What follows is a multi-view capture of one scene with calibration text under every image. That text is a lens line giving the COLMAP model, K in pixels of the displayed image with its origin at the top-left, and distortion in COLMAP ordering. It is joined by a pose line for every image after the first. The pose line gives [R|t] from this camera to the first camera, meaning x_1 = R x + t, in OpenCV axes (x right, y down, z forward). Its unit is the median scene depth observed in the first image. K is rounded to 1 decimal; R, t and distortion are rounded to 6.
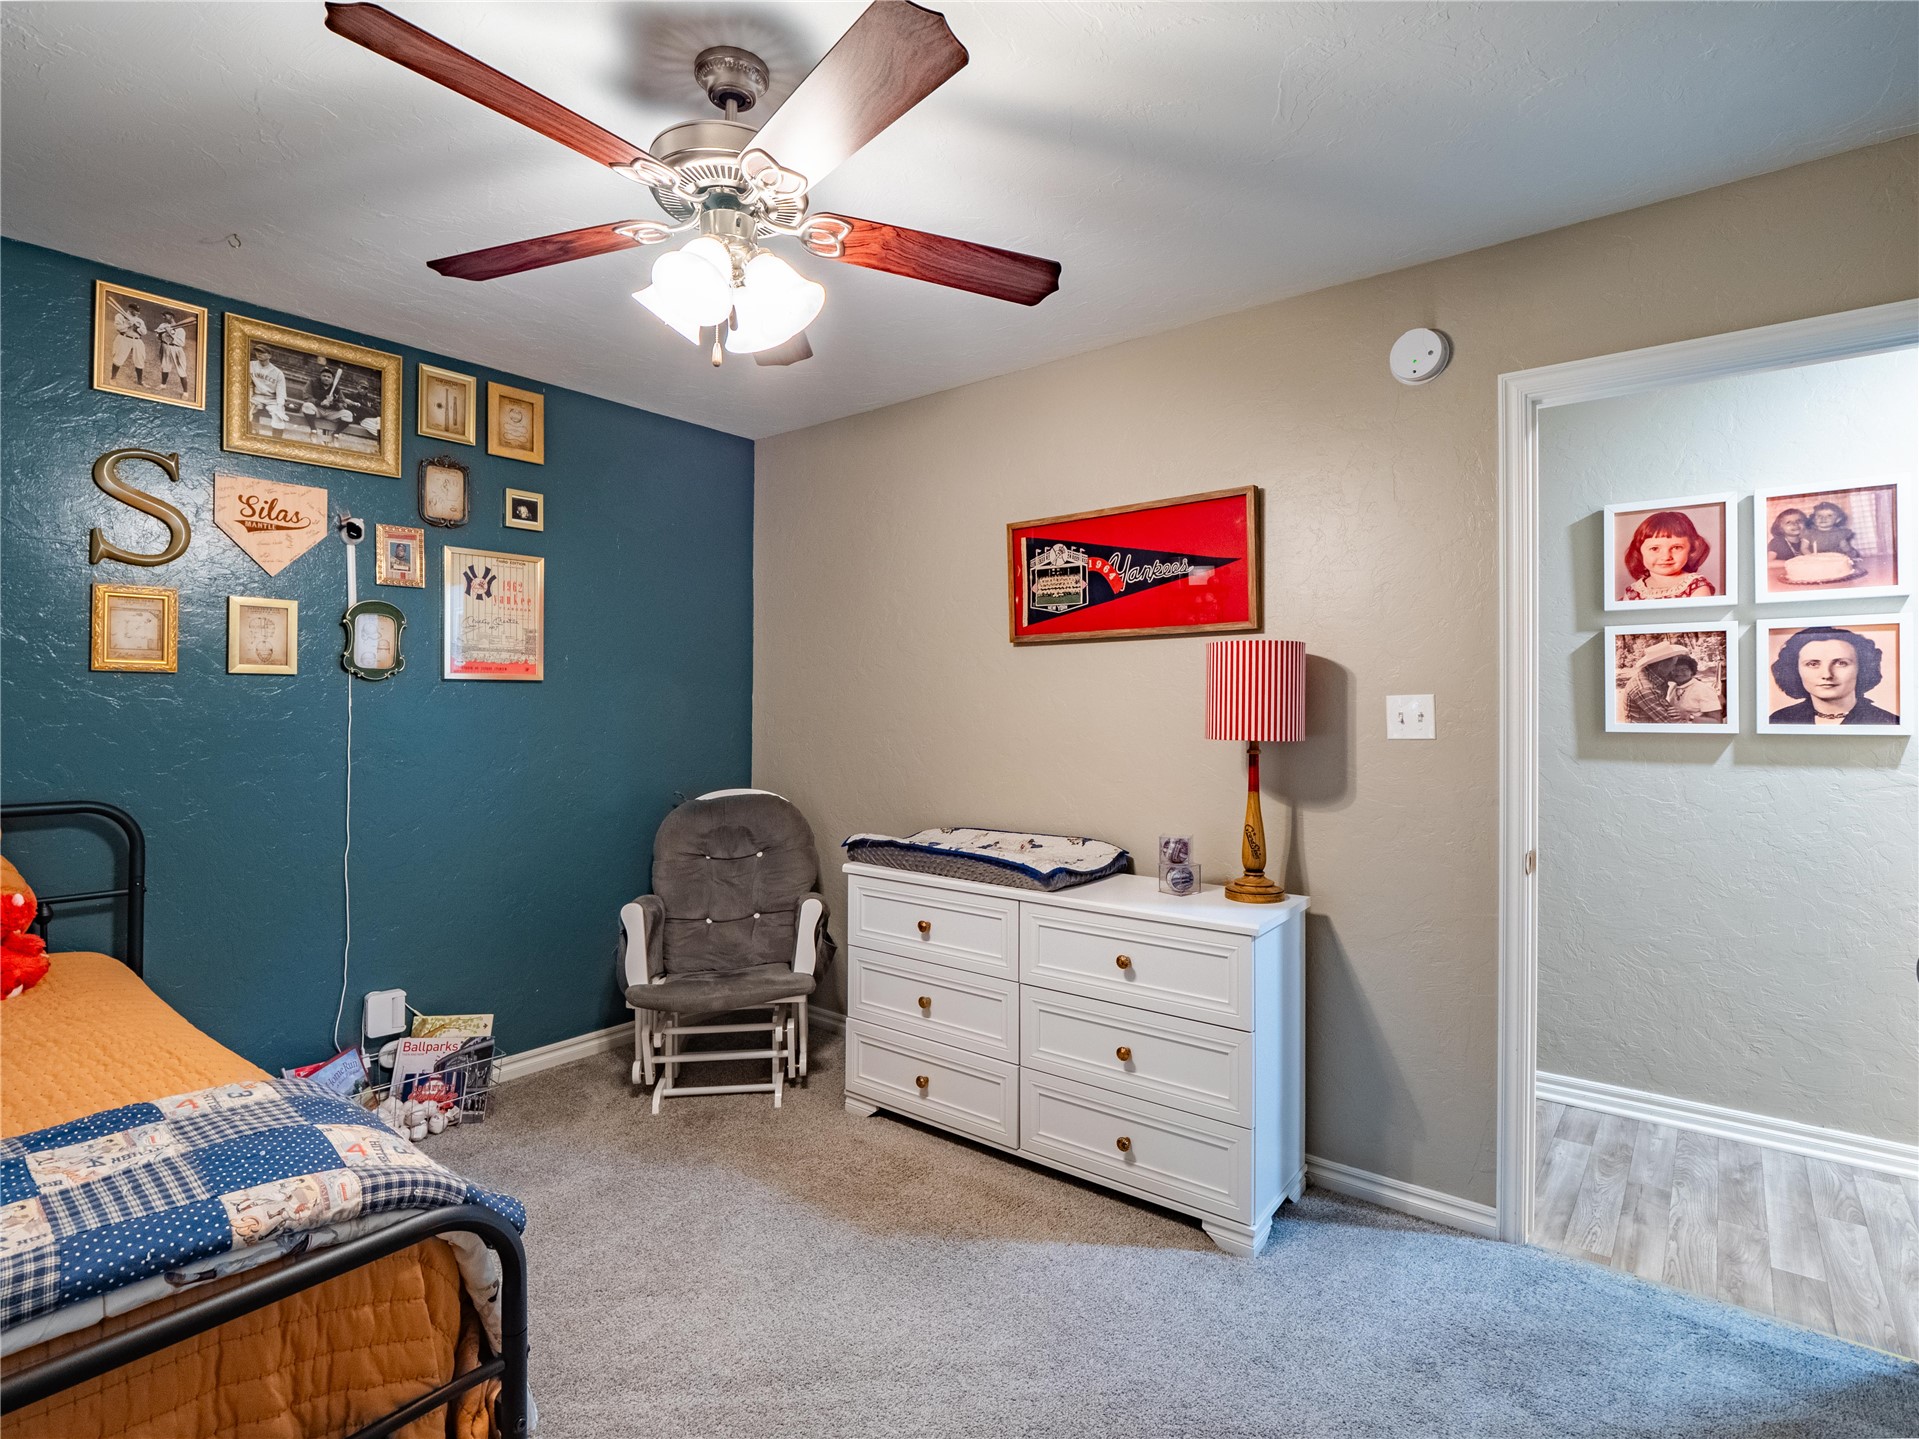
lens RADIAL K [[933.4, 0, 962.8], [0, 933.4, 707.8], [0, 0, 1]] dist [-0.018169, 0.001135]
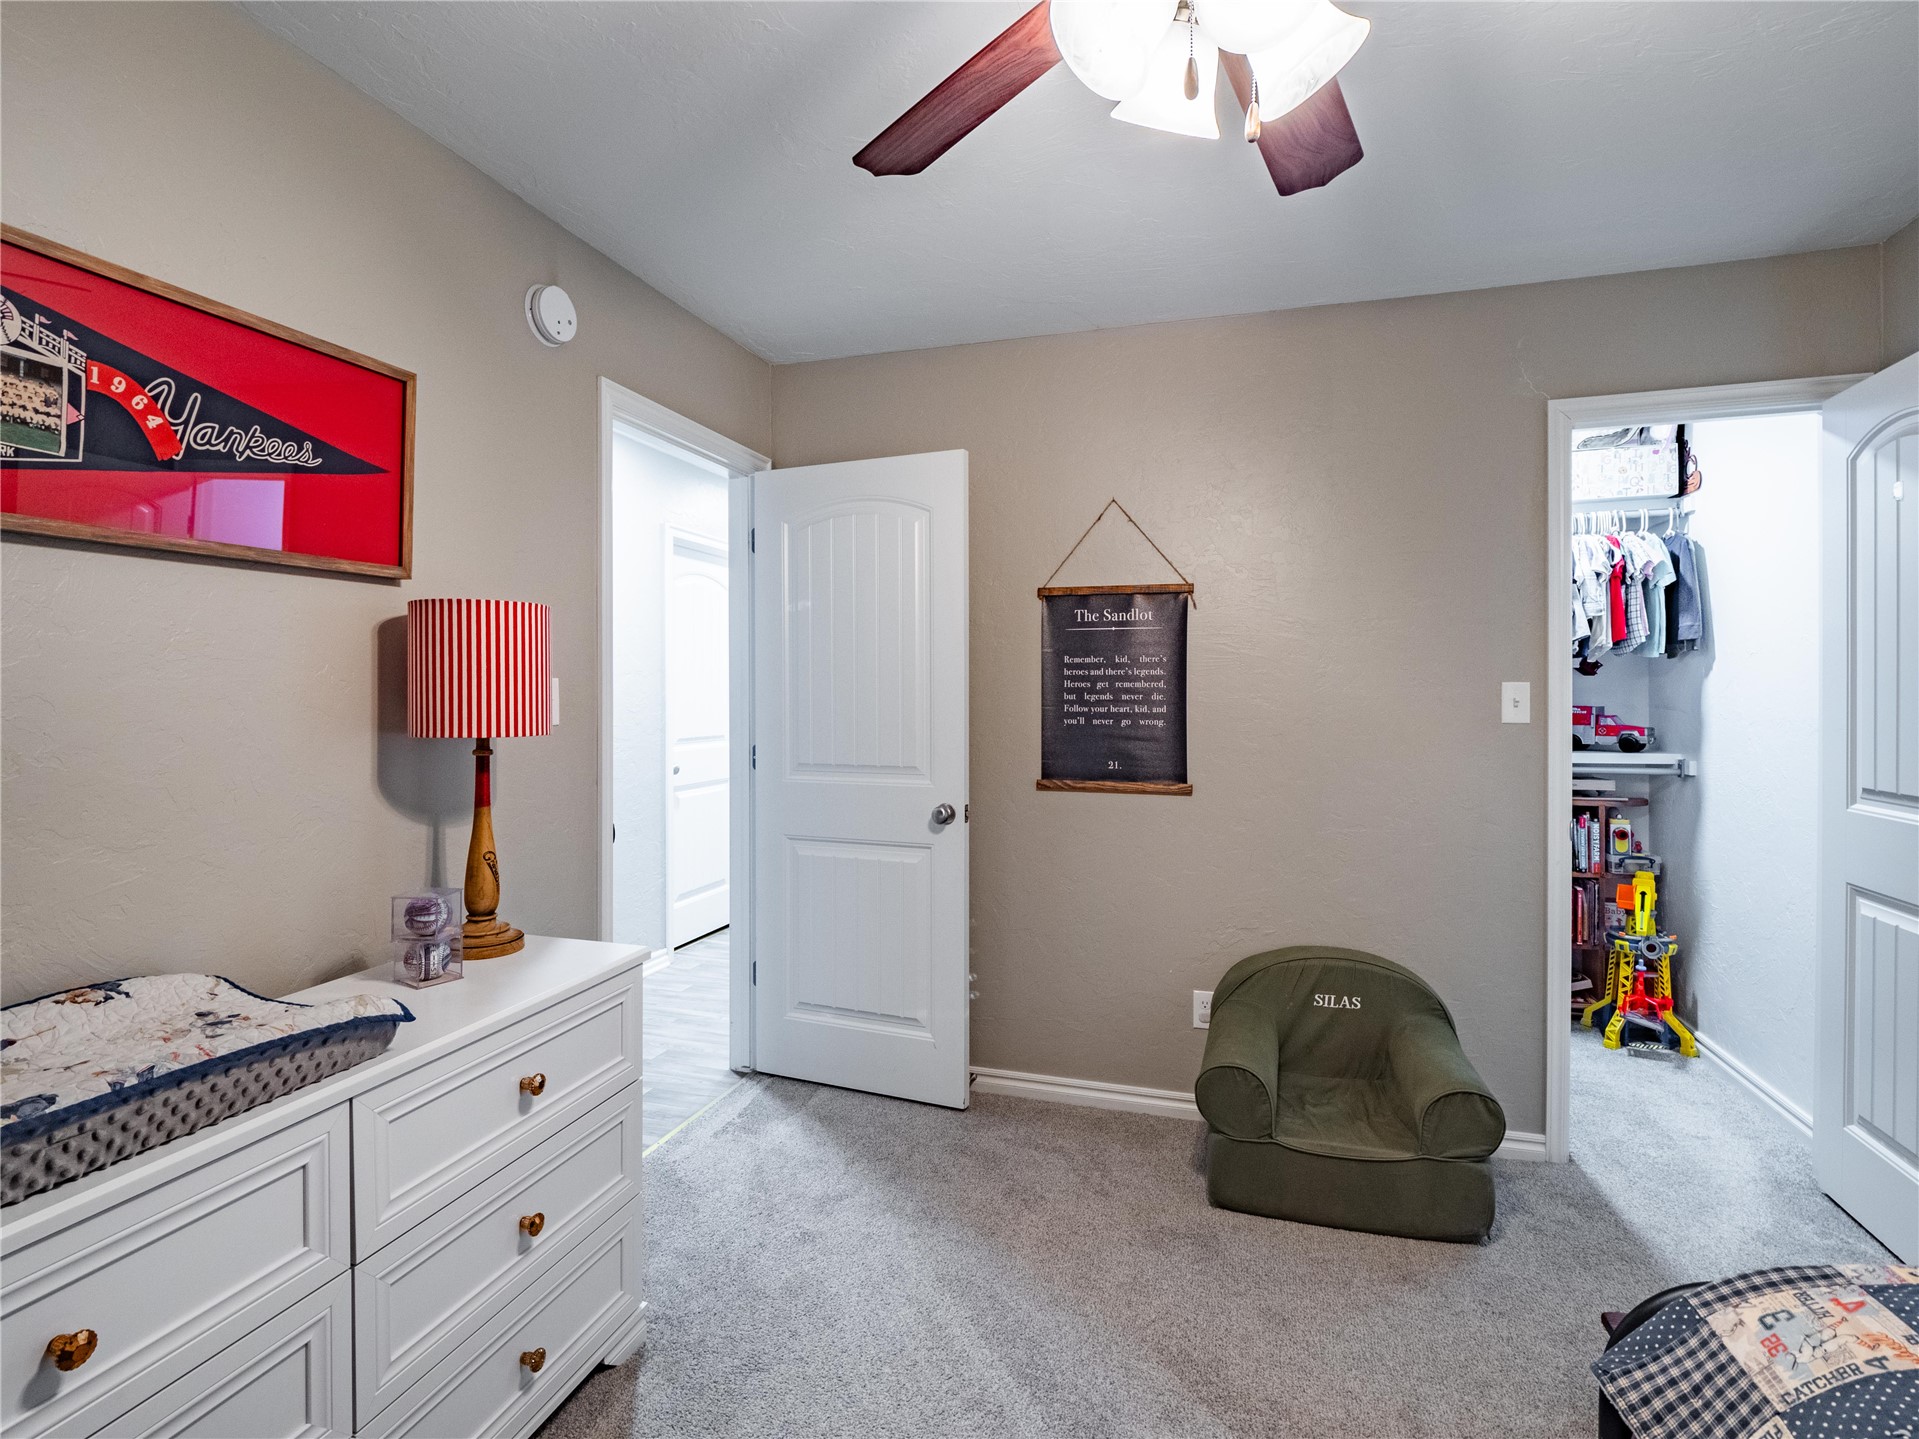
lens RADIAL K [[961.7, 0, 944.5], [0, 961.7, 709.2], [0, 0, 1]] dist [-0.003996, -0.000508]
pose [[-0.354542, -0.016541, 0.934894, -0.451504], [0.003483, 0.999813, 0.019010, 0.000050], [-0.935033, 0.009996, -0.354419, 0.790832]]
